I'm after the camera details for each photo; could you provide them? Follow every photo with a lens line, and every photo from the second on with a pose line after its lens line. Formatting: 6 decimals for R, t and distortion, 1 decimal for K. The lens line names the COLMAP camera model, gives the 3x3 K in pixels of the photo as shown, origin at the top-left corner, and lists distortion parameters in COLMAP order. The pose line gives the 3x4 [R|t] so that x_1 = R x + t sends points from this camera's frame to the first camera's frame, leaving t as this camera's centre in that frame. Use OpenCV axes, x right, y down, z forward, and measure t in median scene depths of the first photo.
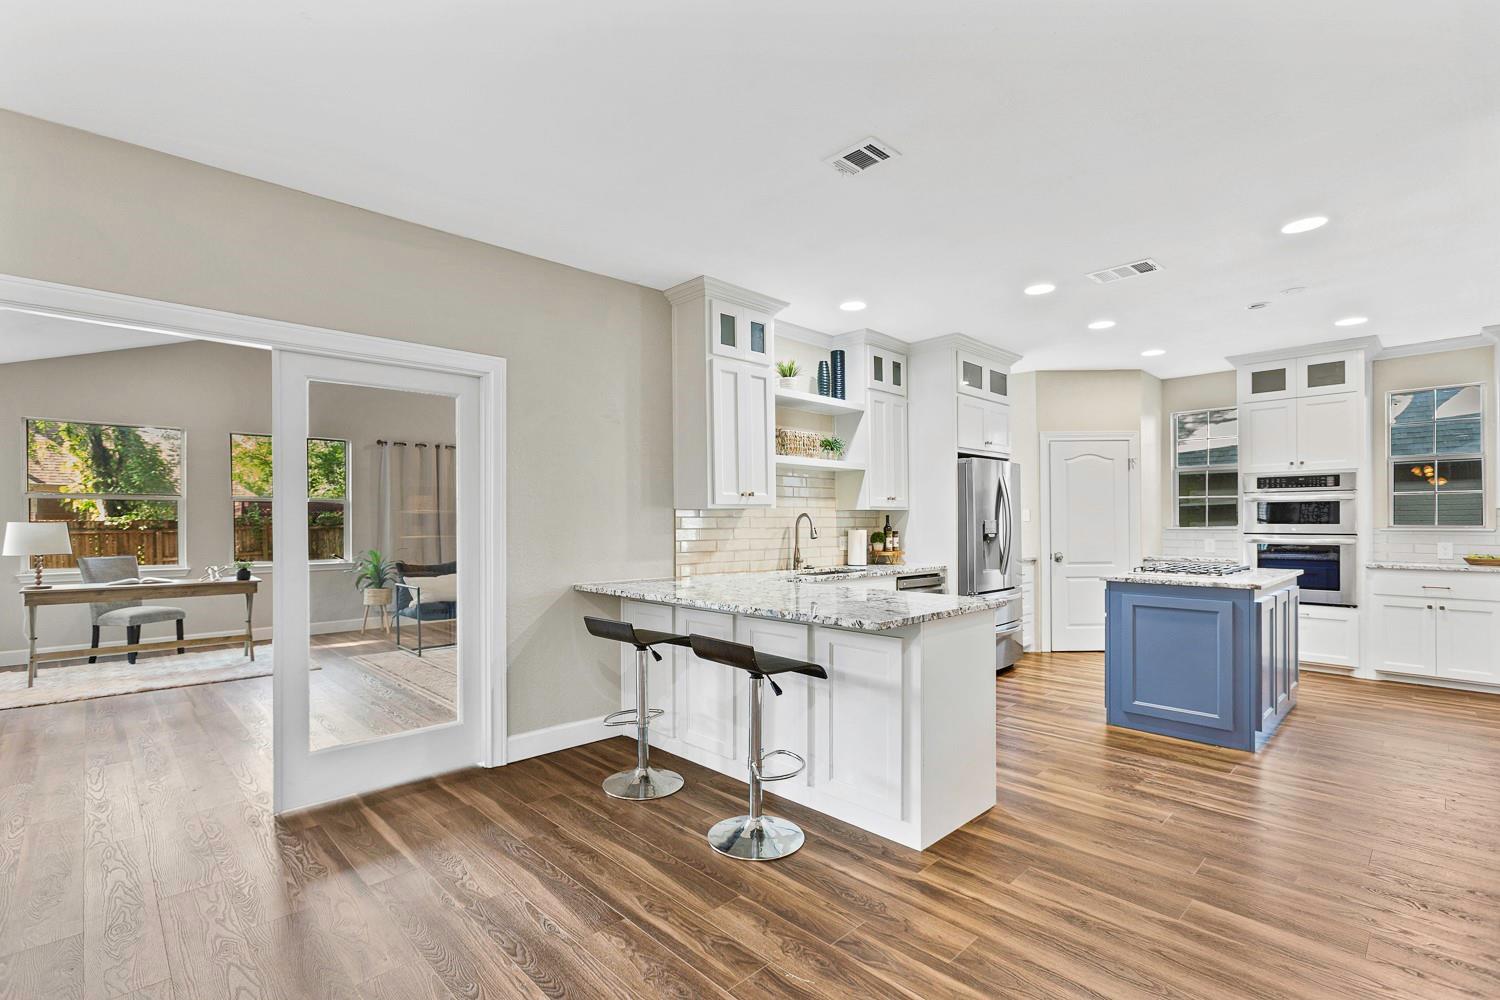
lens RADIAL K [[682.3, 0, 745.4], [0, 682.3, 522.5], [0, 0, 1]] dist [0.005470, 0.000885]
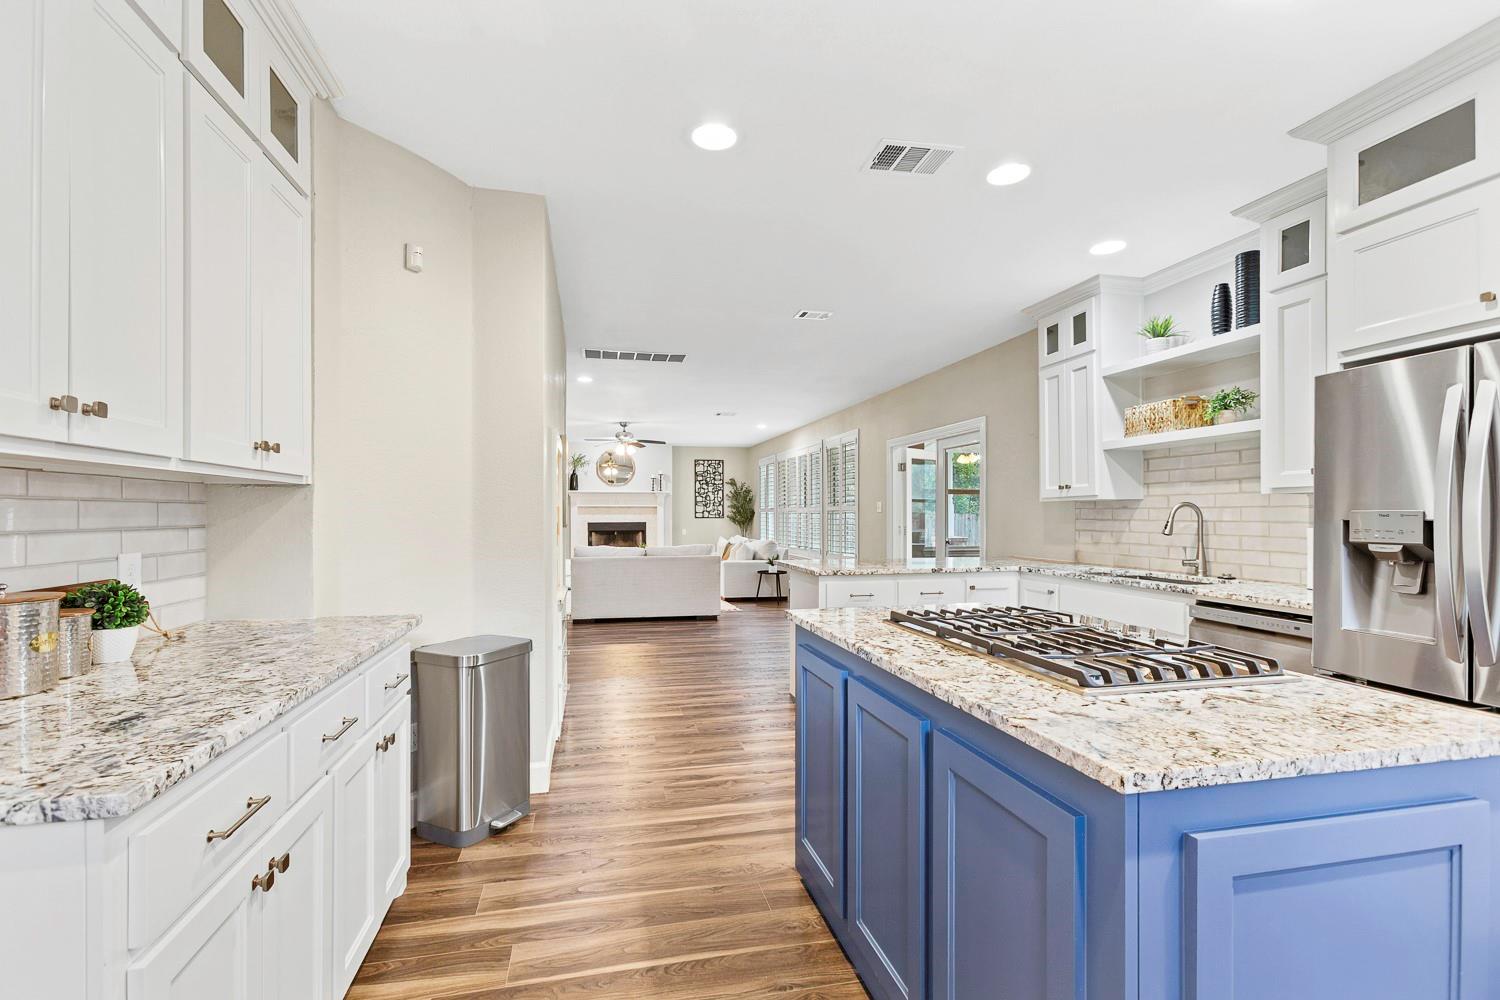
lens RADIAL K [[682.3, 0, 748.4], [0, 682.3, 510.7], [0, 0, 1]] dist [0.005470, 0.000885]
pose [[-0.519695, -0.001948, -0.854349, 0.880440], [-0.002454, 0.999997, -0.000787, -0.001918], [0.854348, 0.001687, -0.519698, 0.866762]]
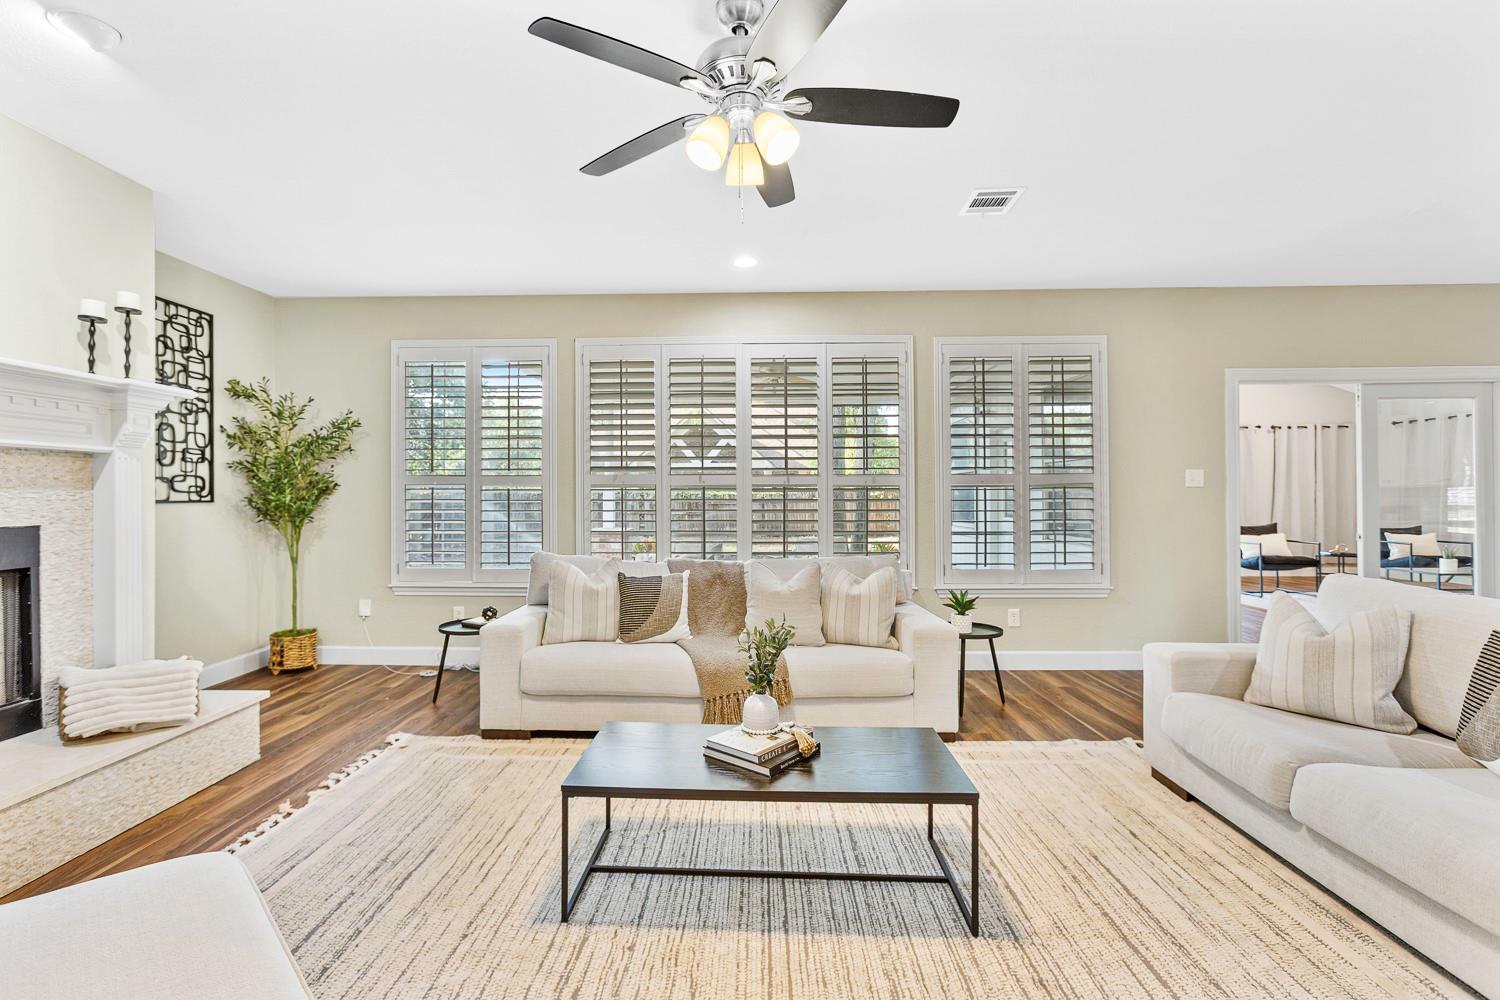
lens RADIAL K [[682.3, 0, 741.3], [0, 682.3, 493.6], [0, 0, 1]] dist [0.005470, 0.000885]
pose [[0.707916, -0.002096, -0.706294, 0.684837], [0.000013, 0.999996, -0.002954, 0.001019], [0.706297, 0.002082, 0.707913, 0.604907]]
